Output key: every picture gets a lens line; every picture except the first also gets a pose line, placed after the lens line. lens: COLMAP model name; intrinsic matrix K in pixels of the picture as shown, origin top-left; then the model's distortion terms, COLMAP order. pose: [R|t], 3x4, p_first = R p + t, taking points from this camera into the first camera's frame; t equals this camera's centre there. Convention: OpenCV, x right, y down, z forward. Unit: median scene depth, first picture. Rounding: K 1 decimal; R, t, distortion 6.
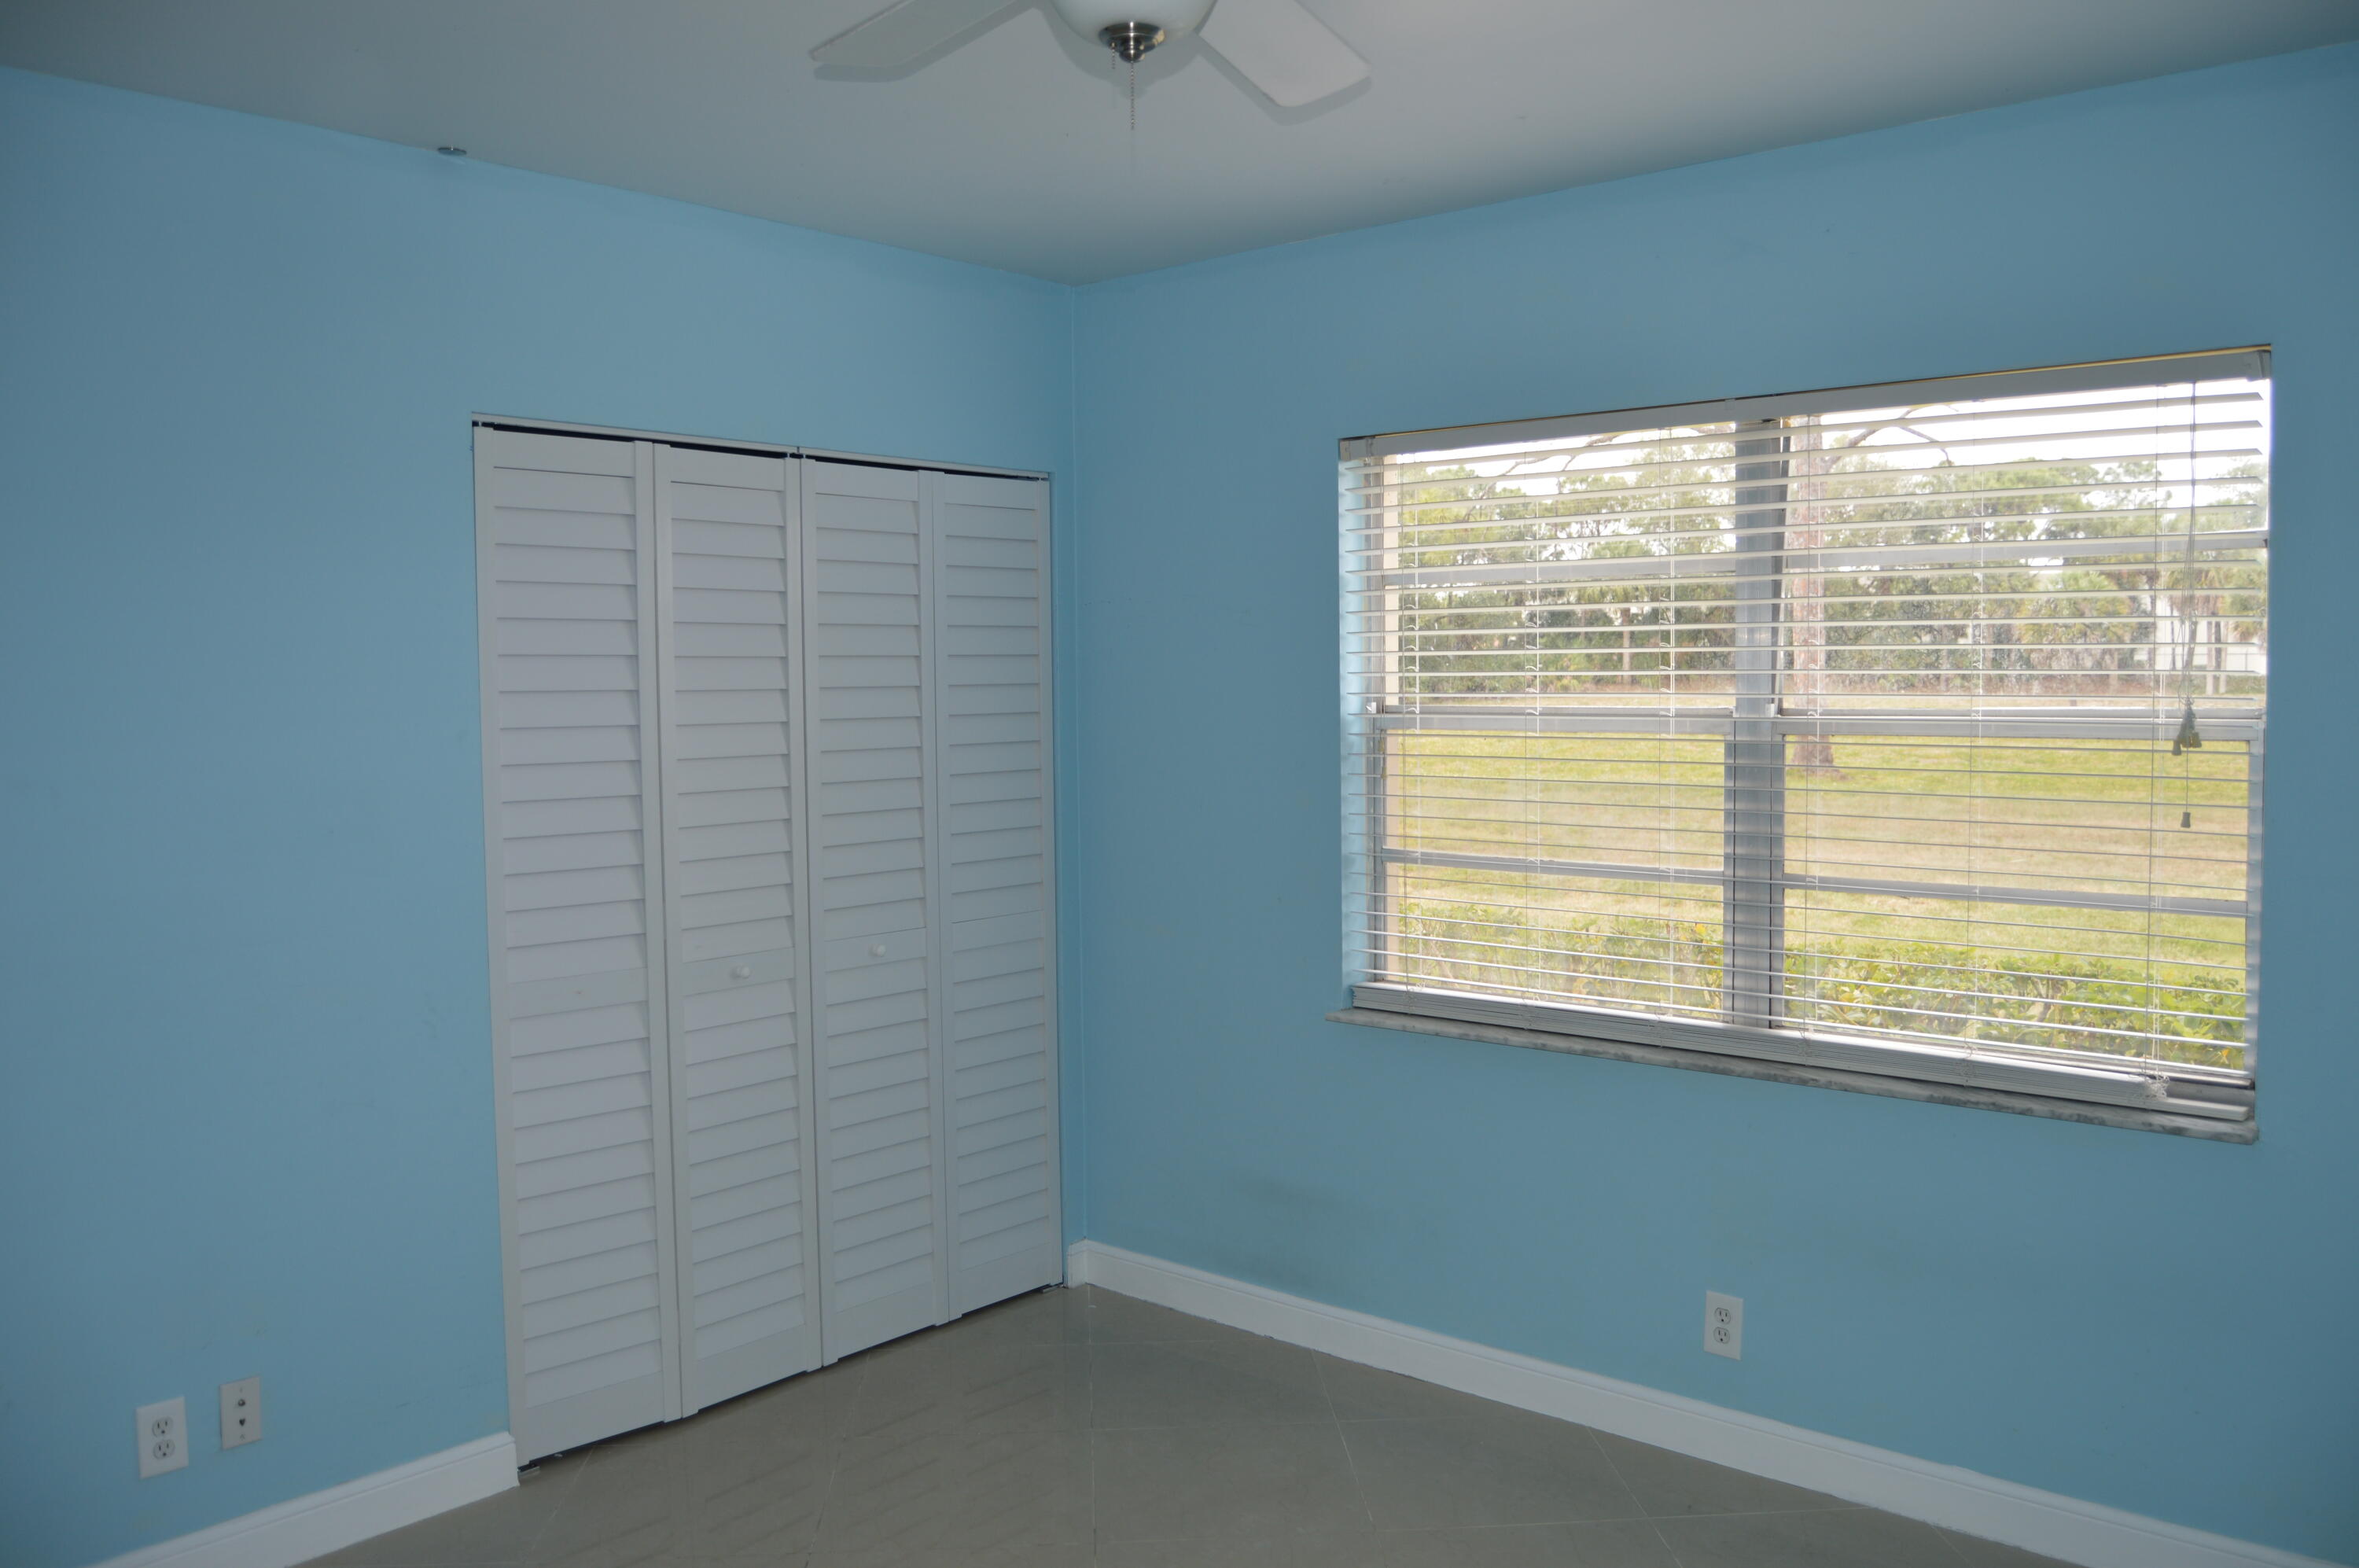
lens RADIAL K [[1873.3, 0, 1179.5], [0, 1873.3, 784.0], [0, 0, 1]] dist [-0.055884, 0.003454]
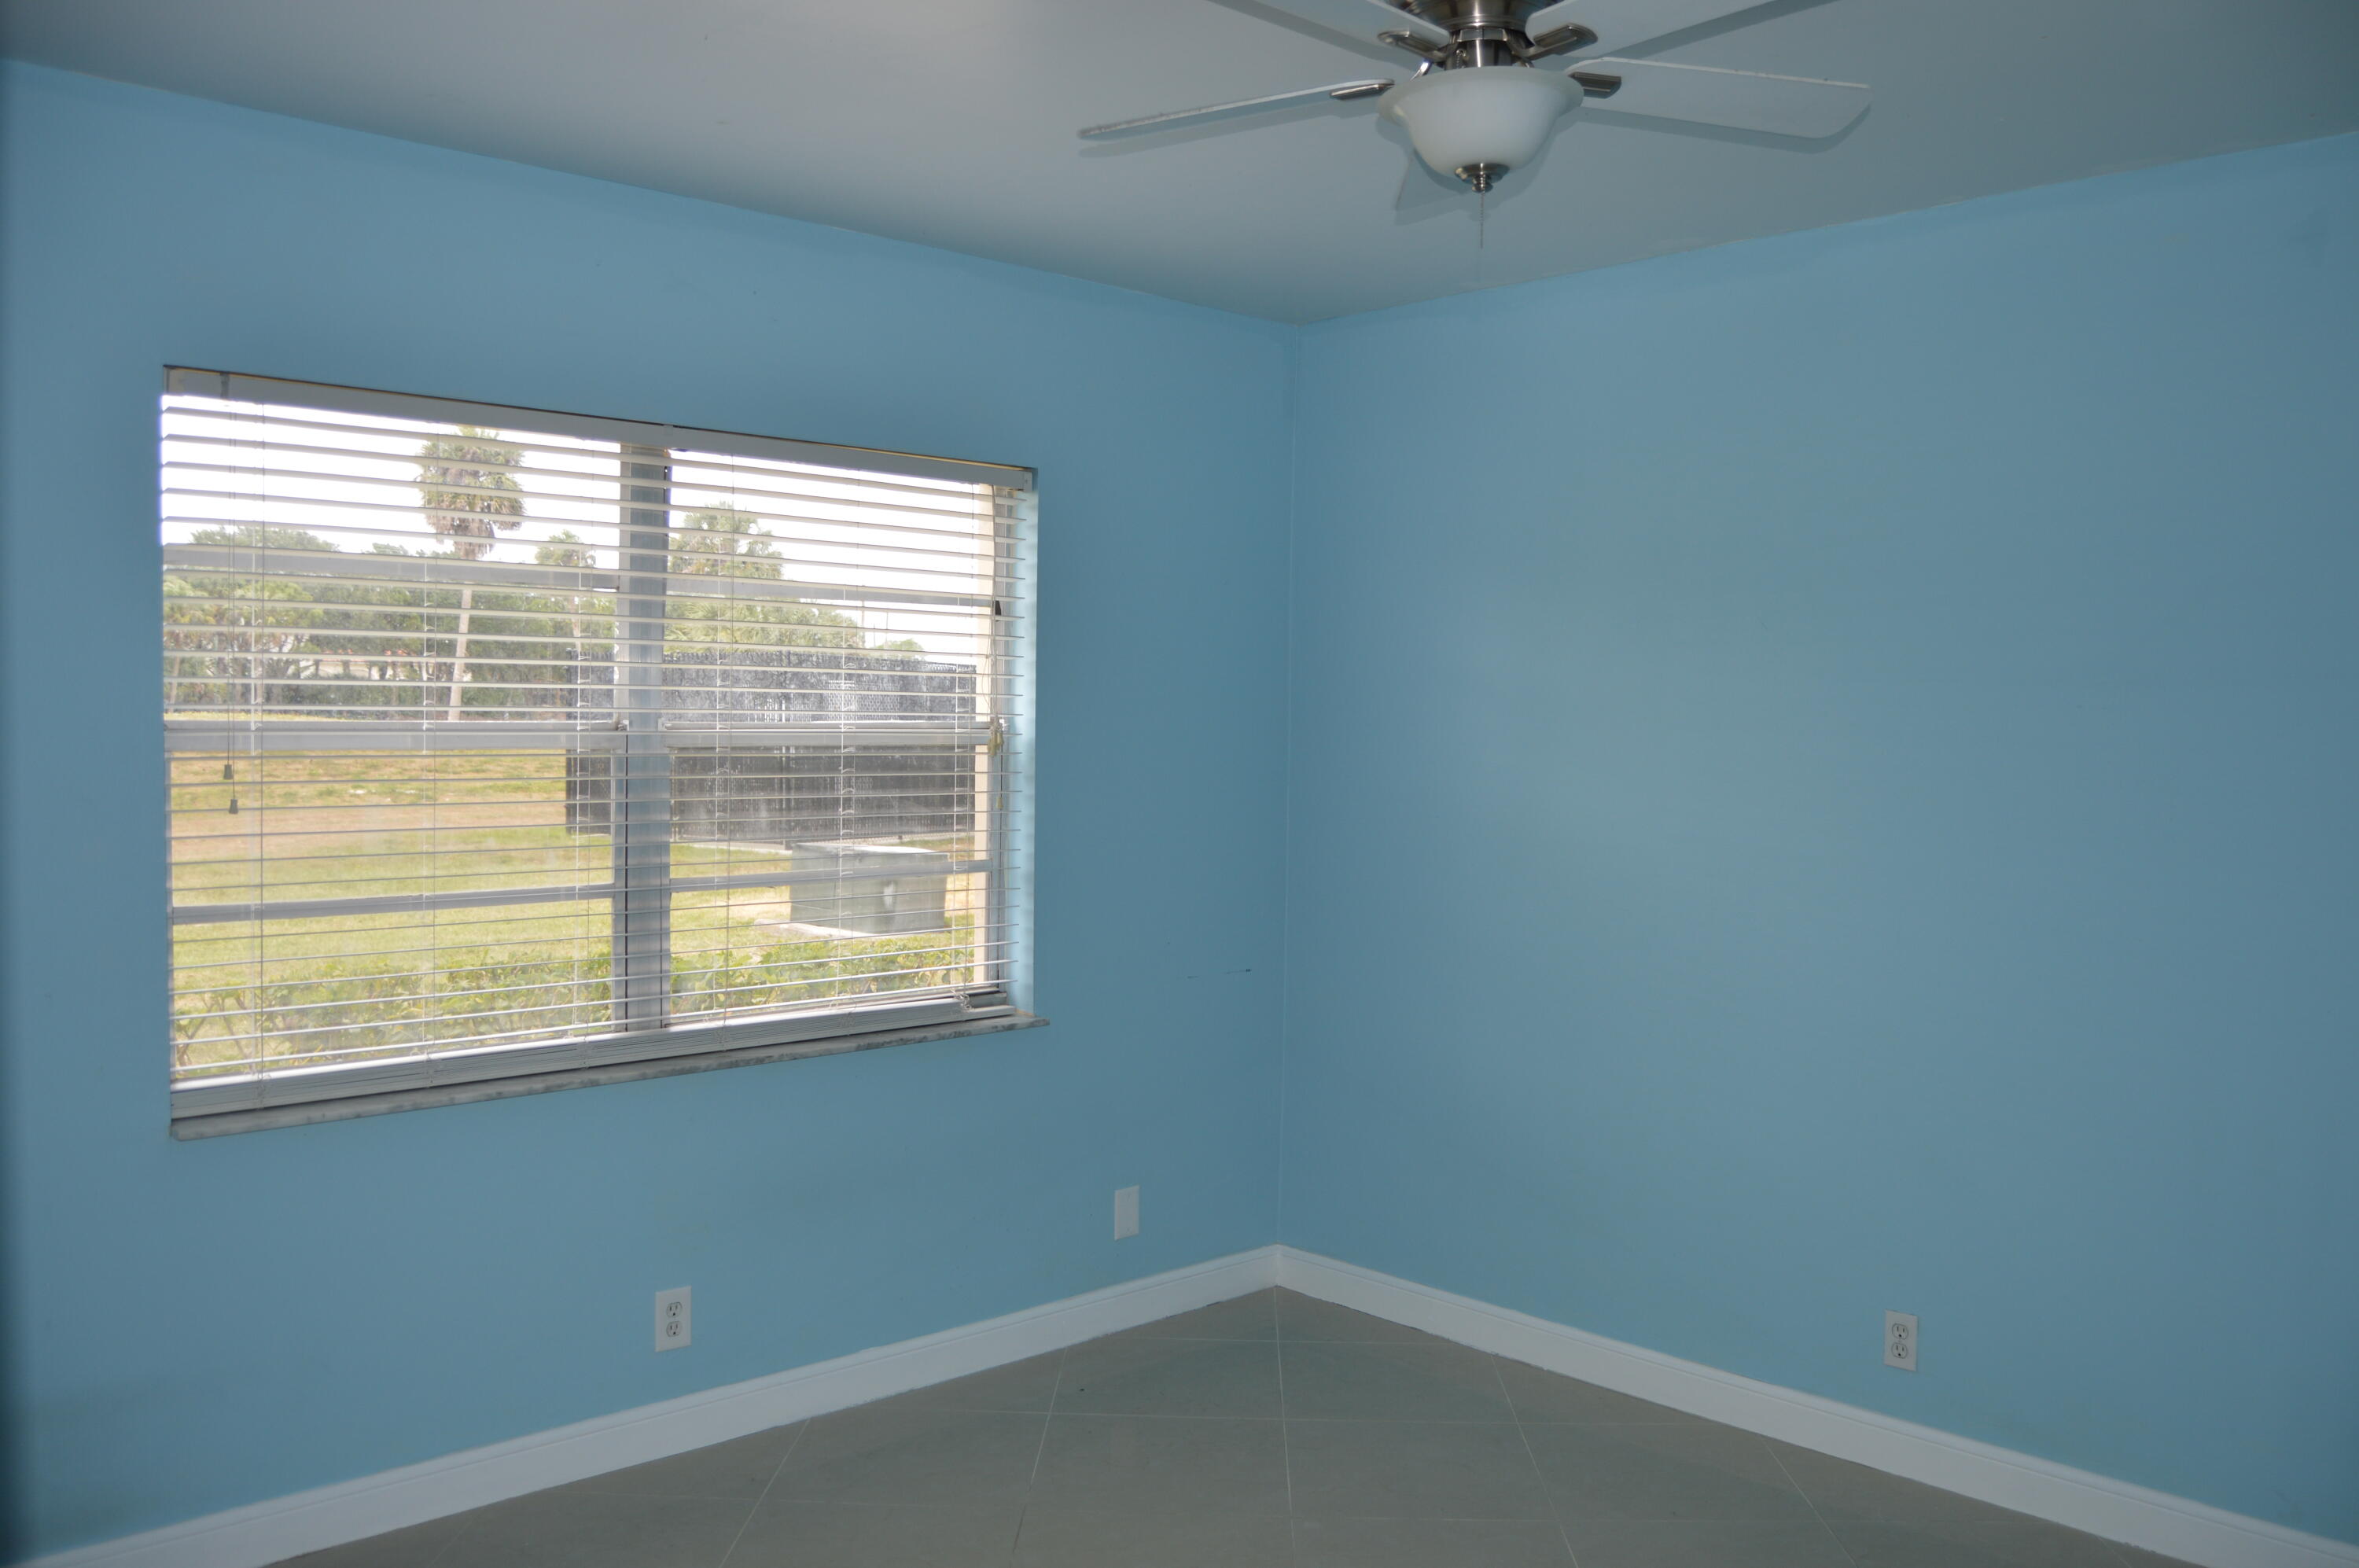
lens RADIAL K [[1893.0, 0, 1179.5], [0, 1893.0, 784.0], [0, 0, 1]] dist [-0.005833, -0.001489]
pose [[0.124645, -0.037640, 0.991487, -0.704820], [0.039167, 0.998688, 0.032989, -0.029869], [-0.991428, 0.034722, 0.125955, 0.576002]]
